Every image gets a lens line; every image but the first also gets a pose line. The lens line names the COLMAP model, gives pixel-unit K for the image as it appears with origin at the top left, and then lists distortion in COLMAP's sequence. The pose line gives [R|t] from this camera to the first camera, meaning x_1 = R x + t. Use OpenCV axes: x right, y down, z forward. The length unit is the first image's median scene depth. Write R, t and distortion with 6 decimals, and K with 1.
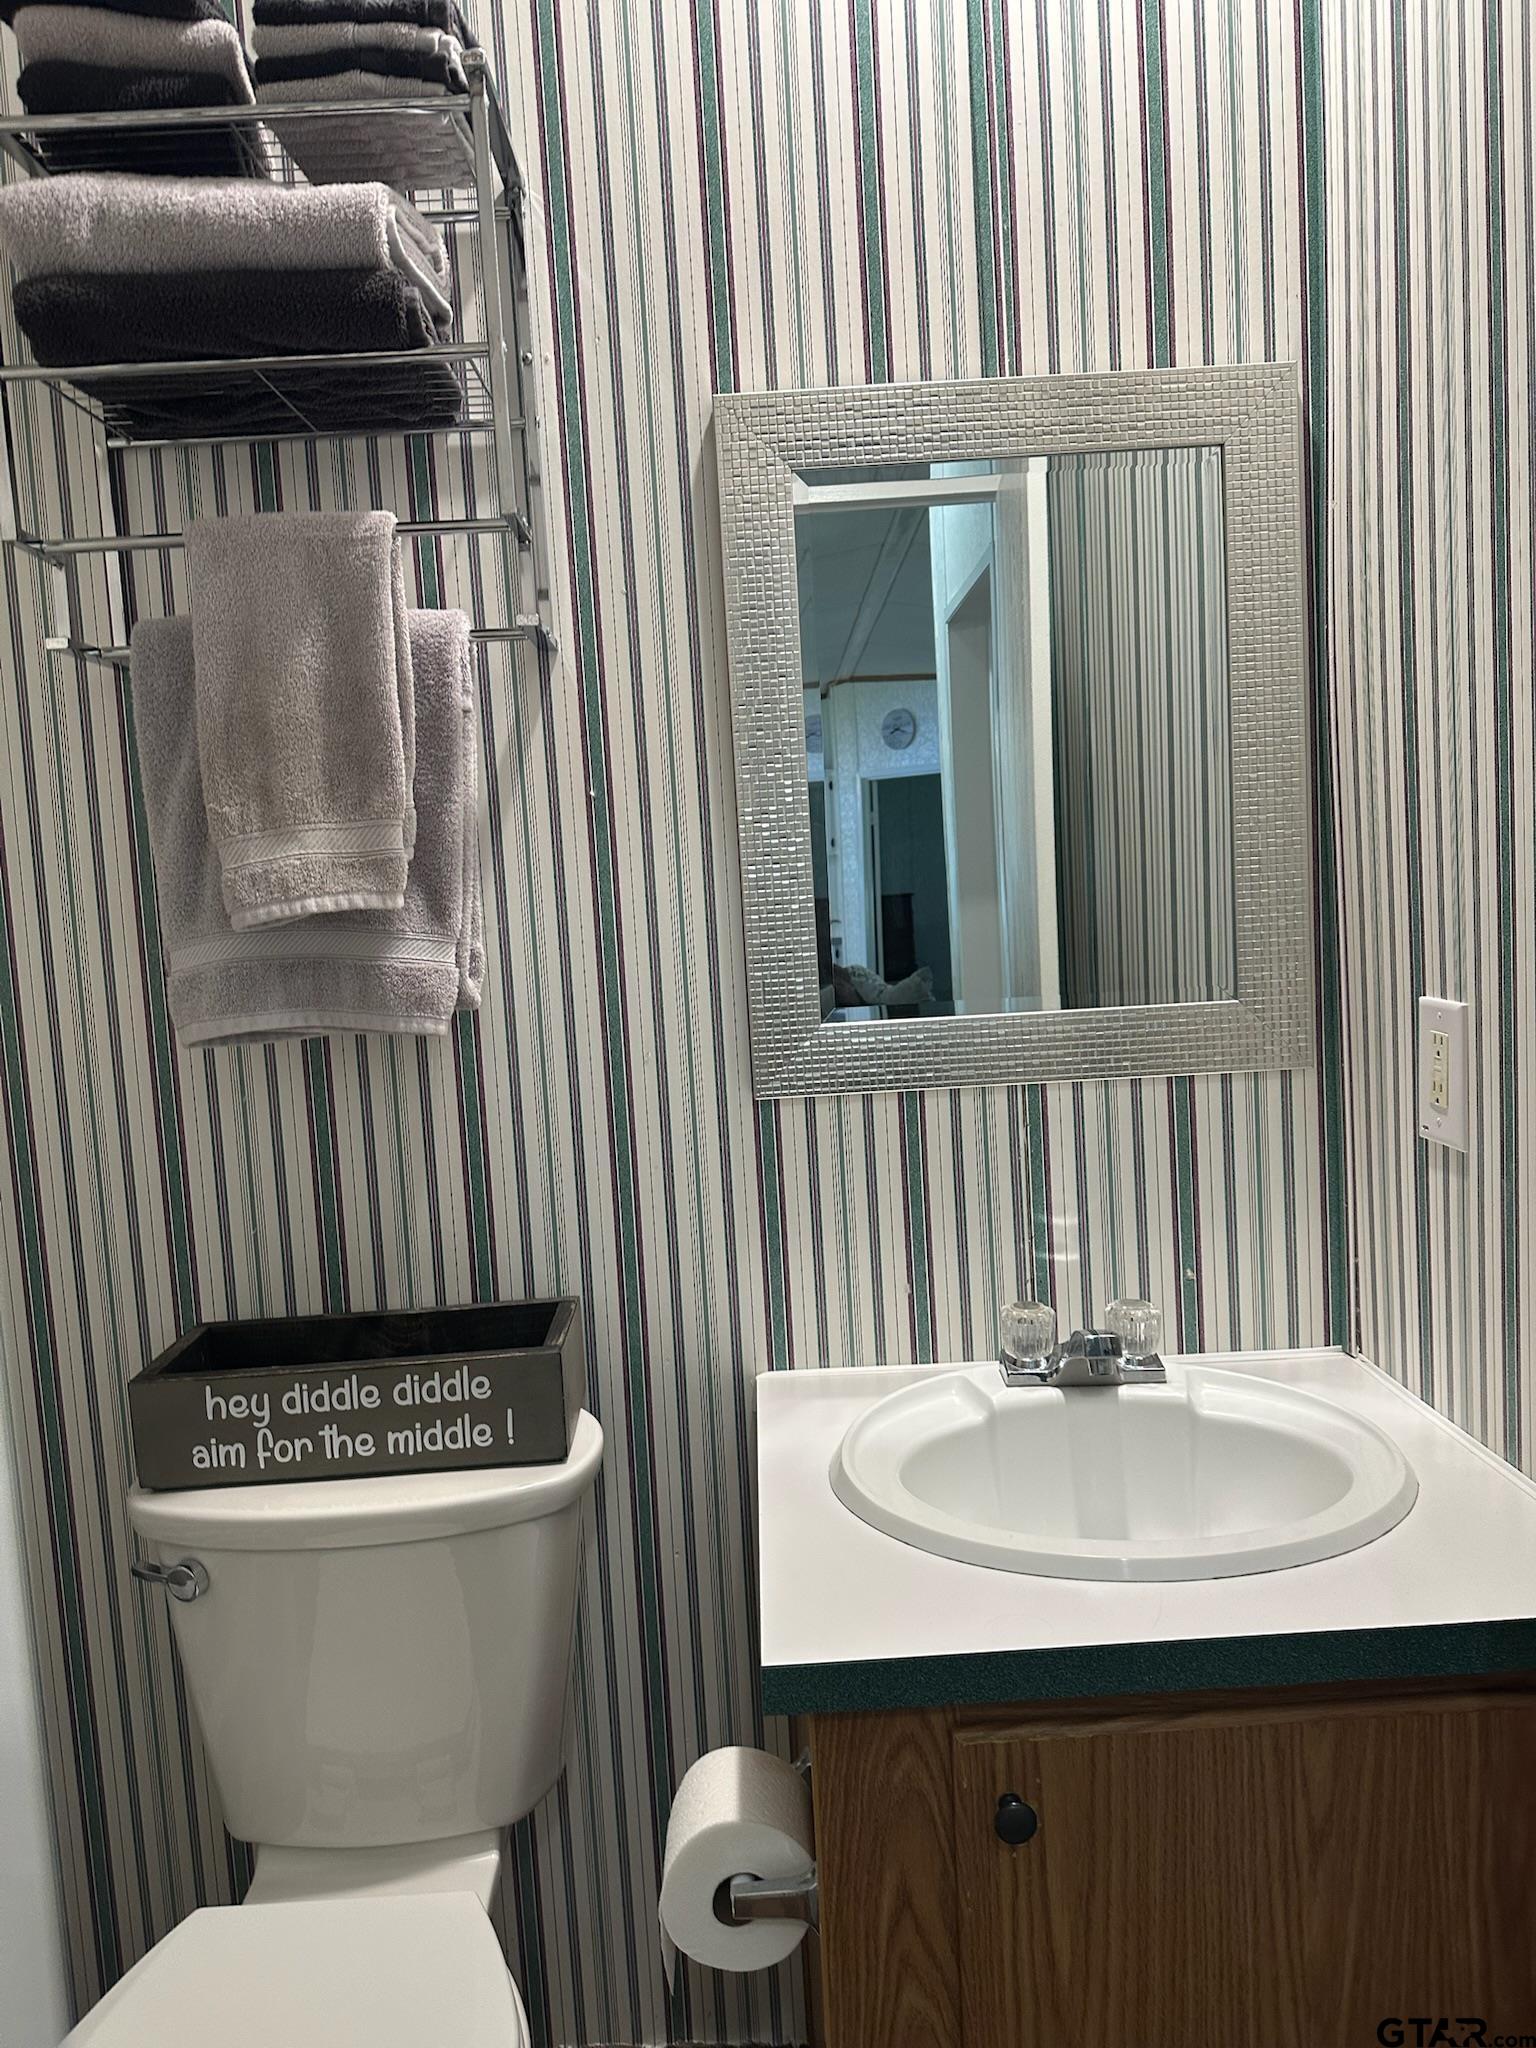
lens RADIAL K [[1424.6, 0, 767.7], [0, 1424.6, 1023.7], [0, 0, 1]] dist [0.018032, -0.015676]
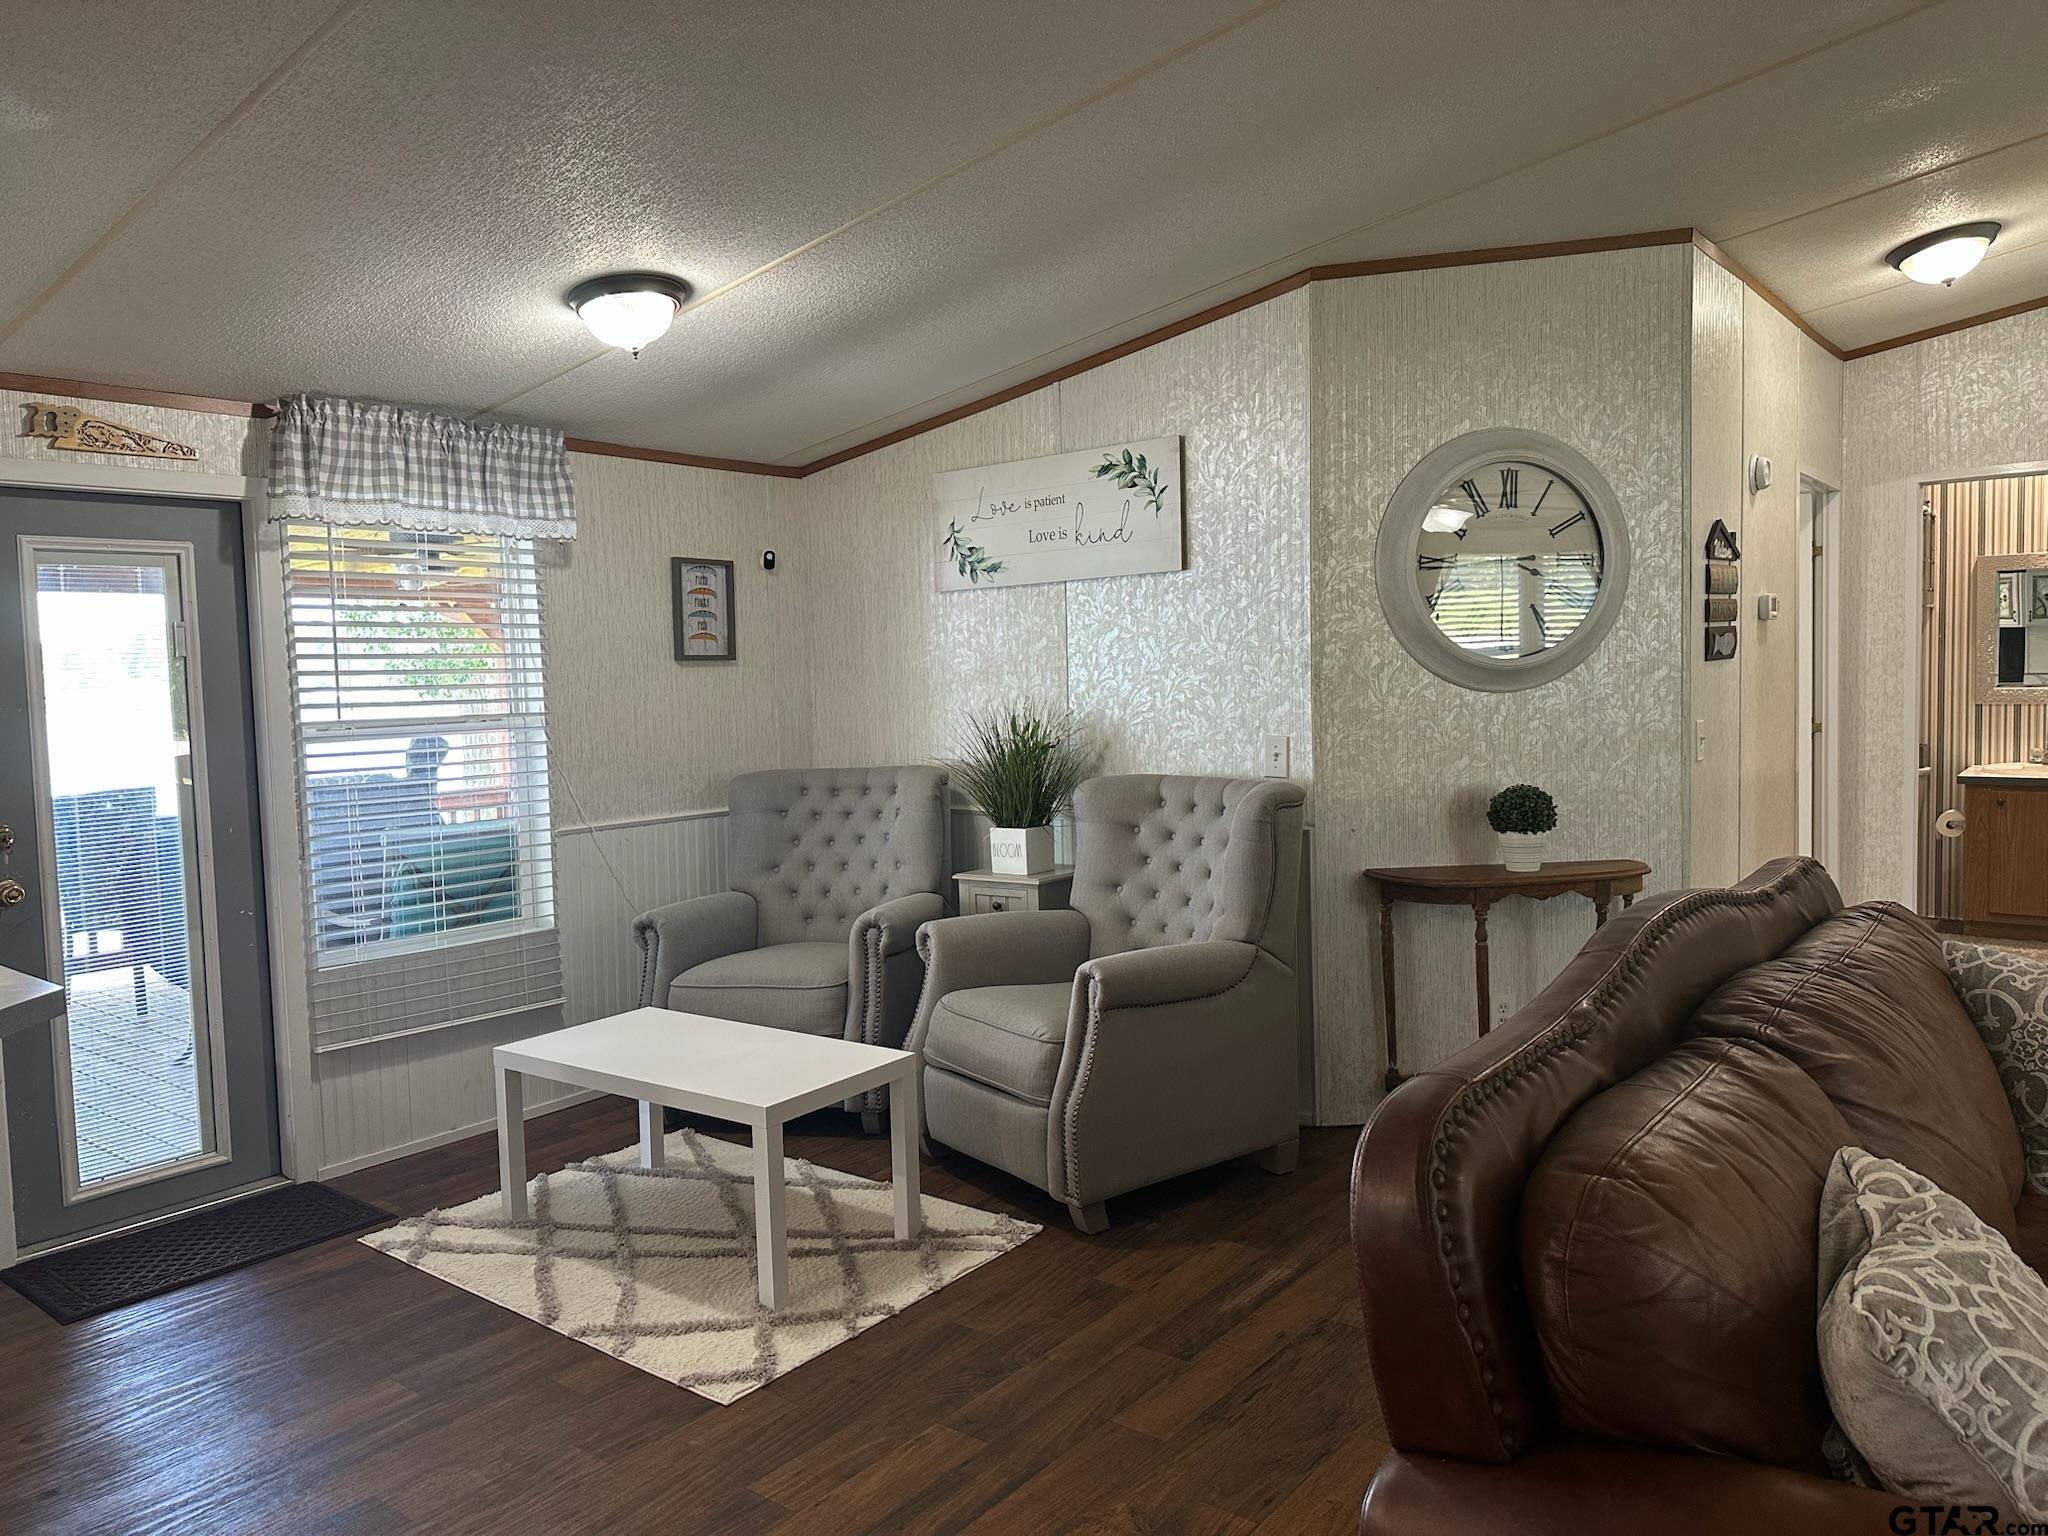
lens RADIAL K [[1424.6, 0, 1026.9], [0, 1424.6, 766.2], [0, 0, 1]] dist [0.018032, -0.015676]
pose [[0.770522, 0.072360, -0.633292, 0.595811], [-0.068679, 0.997176, 0.030377, 0.332026], [0.633702, 0.020088, 0.773316, -4.720238]]
